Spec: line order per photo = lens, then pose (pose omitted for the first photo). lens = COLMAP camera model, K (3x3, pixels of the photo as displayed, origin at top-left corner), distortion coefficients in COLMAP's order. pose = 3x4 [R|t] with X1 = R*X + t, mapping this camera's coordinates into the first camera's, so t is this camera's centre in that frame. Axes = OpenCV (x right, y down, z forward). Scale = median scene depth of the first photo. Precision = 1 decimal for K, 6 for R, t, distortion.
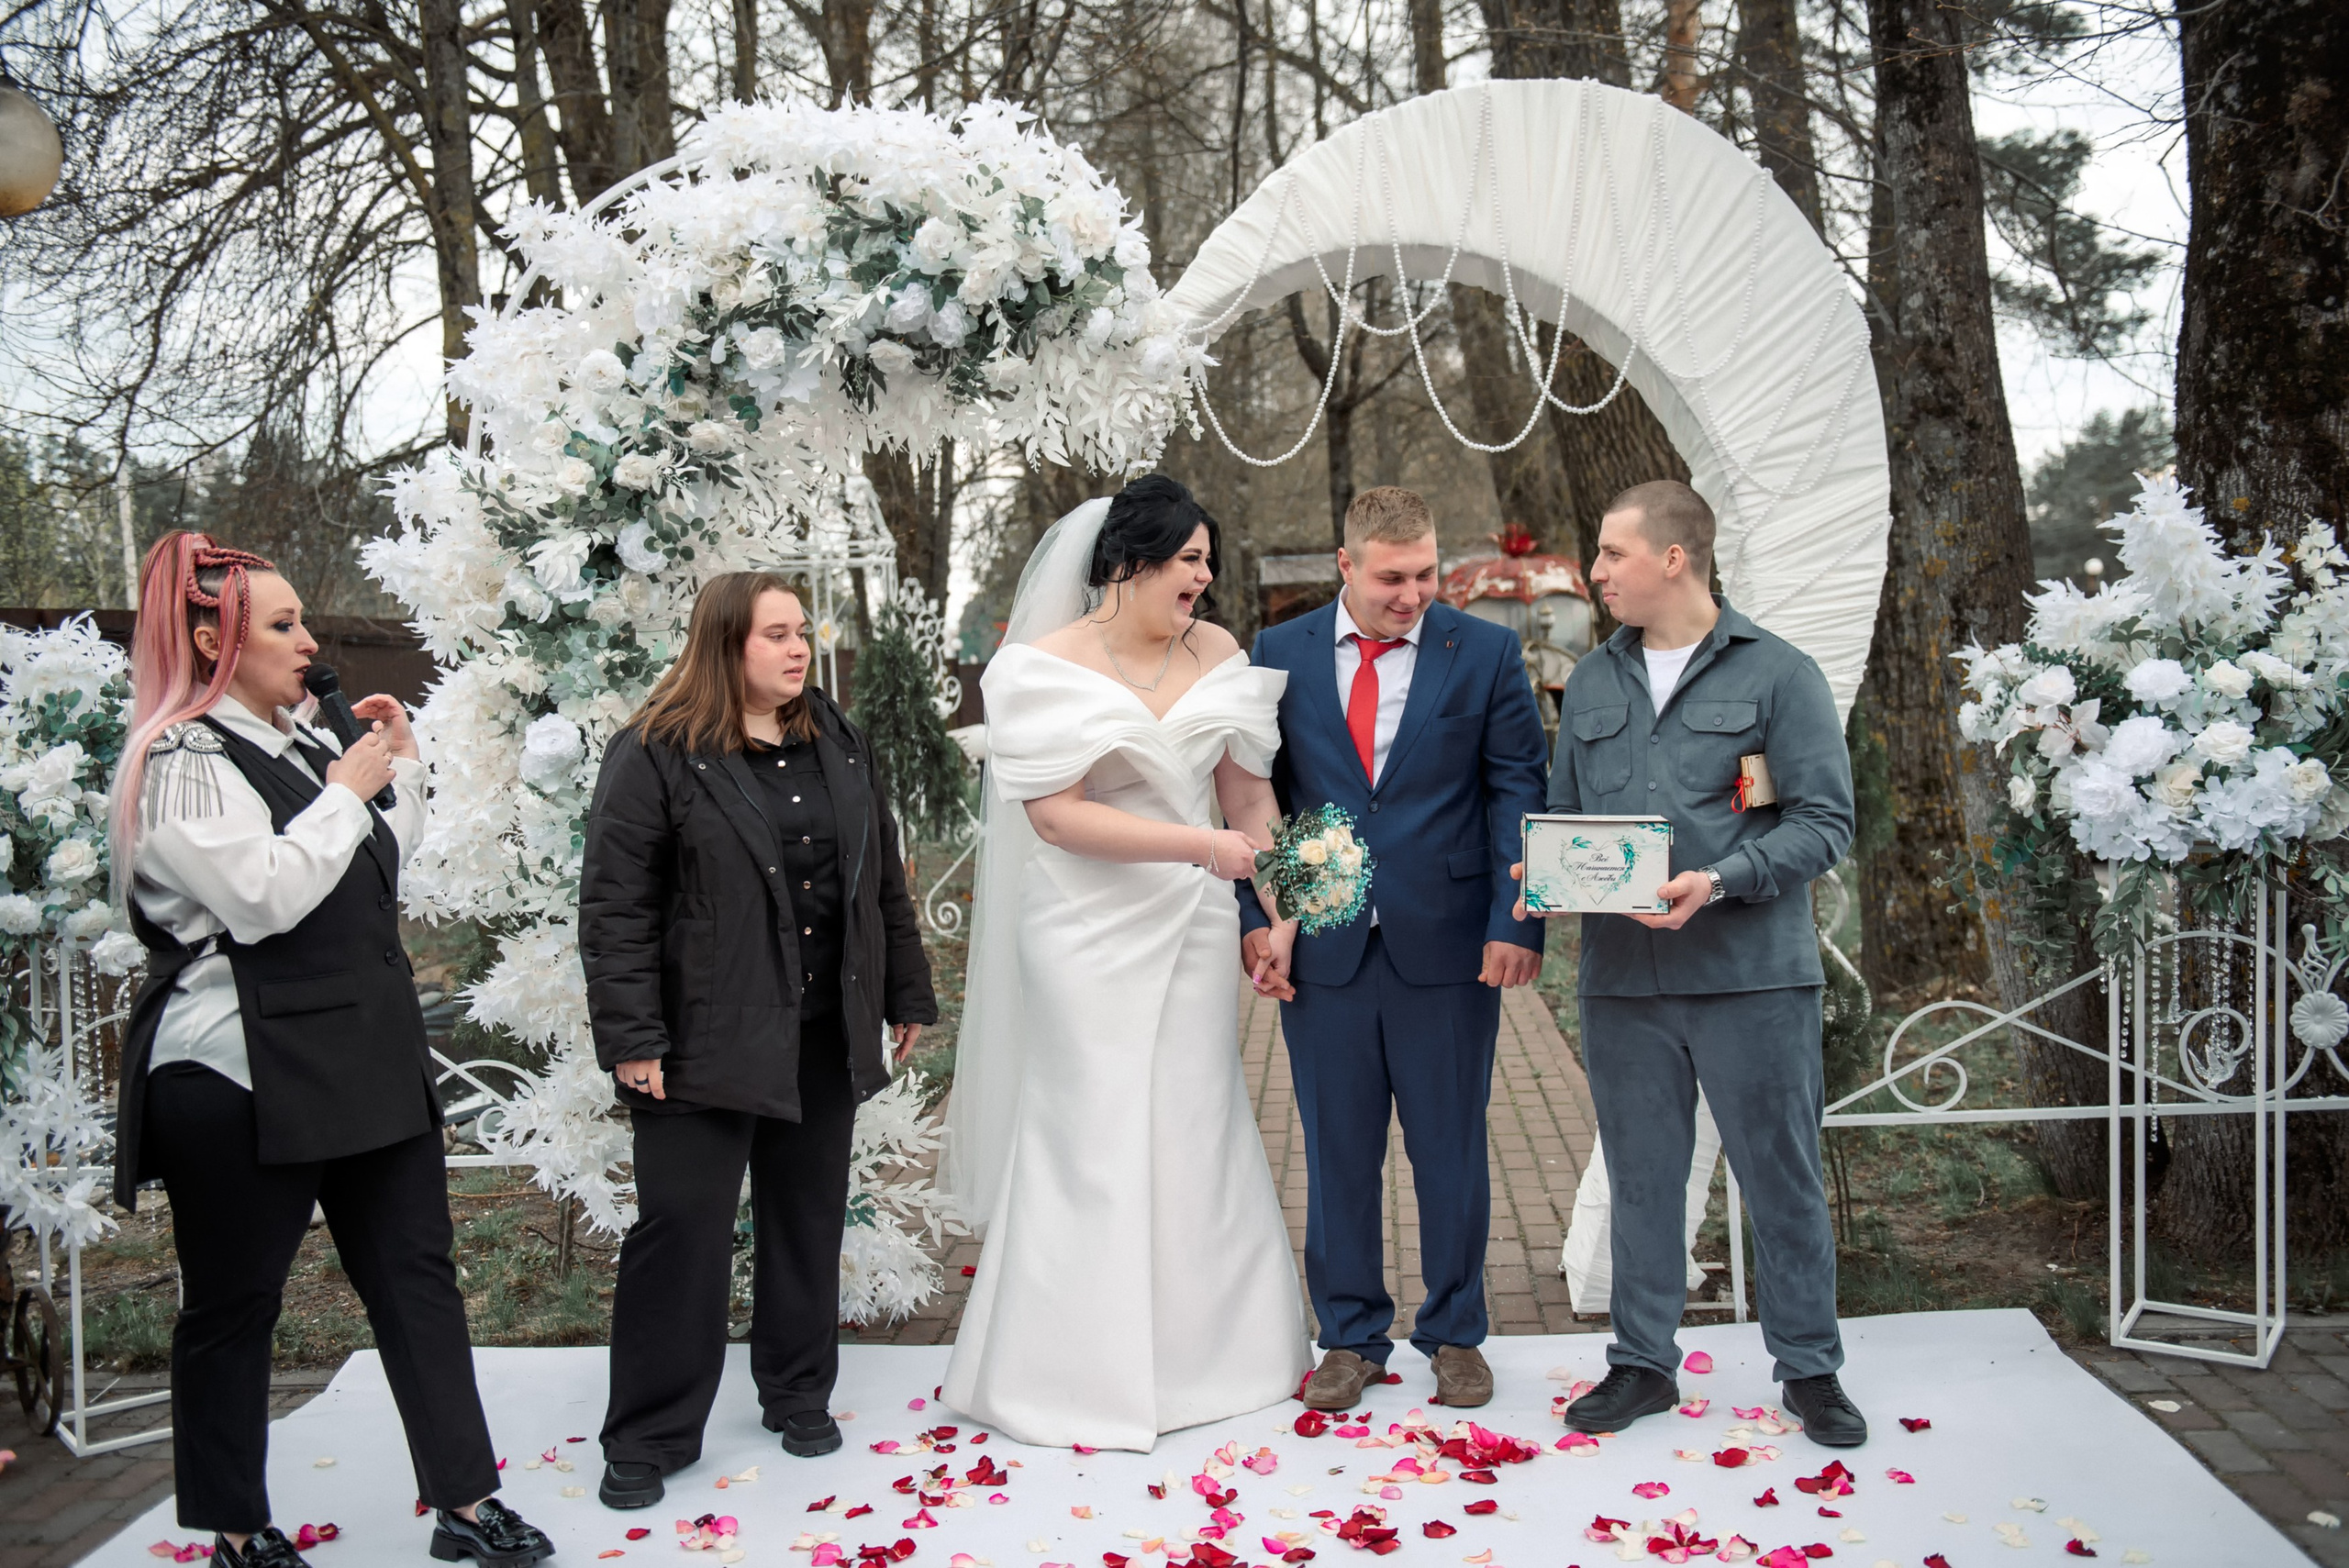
lens RADIAL K [[2207.9, 0, 1174.5], [0, 2207.9, 784.0], [0, 0, 1]] dist [-0.002600, -0.001194]
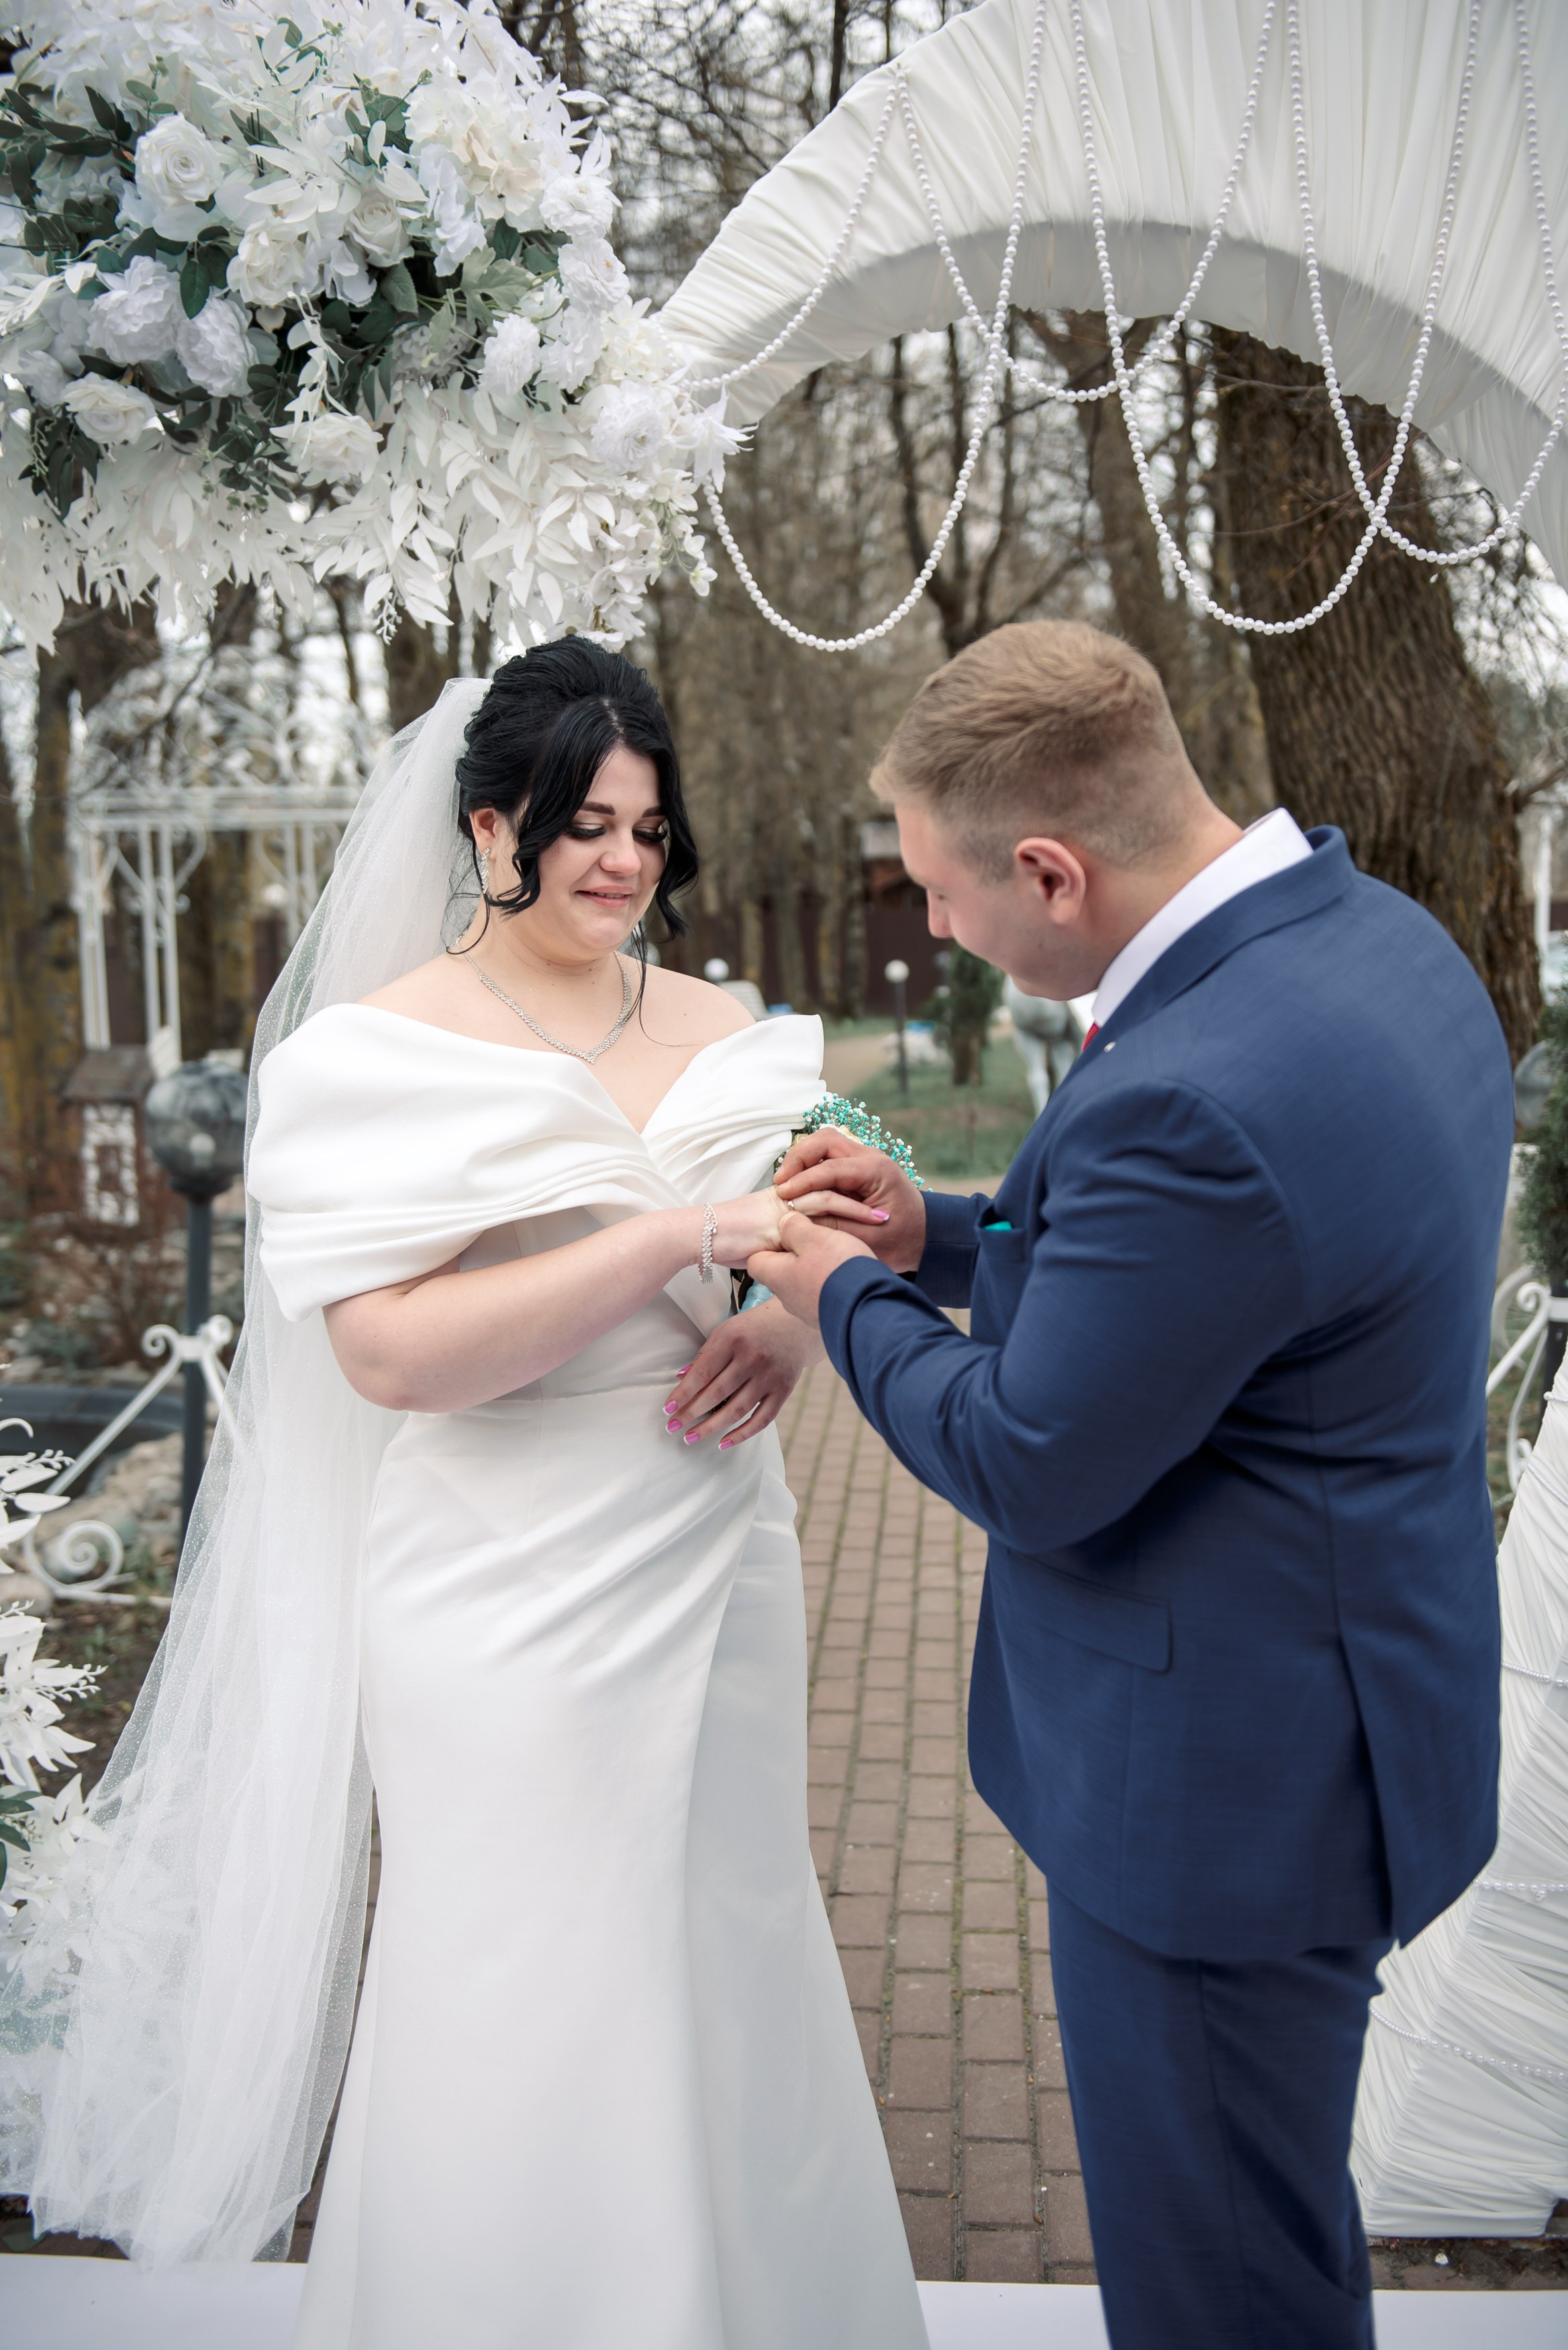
lens RADIAL K [[2308.8, 0, 784.0], [0, 2308.8, 1175.0], [0, 0, 1]] dist [-0.008367, 0.126657]
pose [[0.999633, 0.026360, 0.006271, 0.029792], [-0.026636, 0.998451, 0.048856, -0.047198], [-0.004973, -0.049005, 0.998786, 0.456344]]
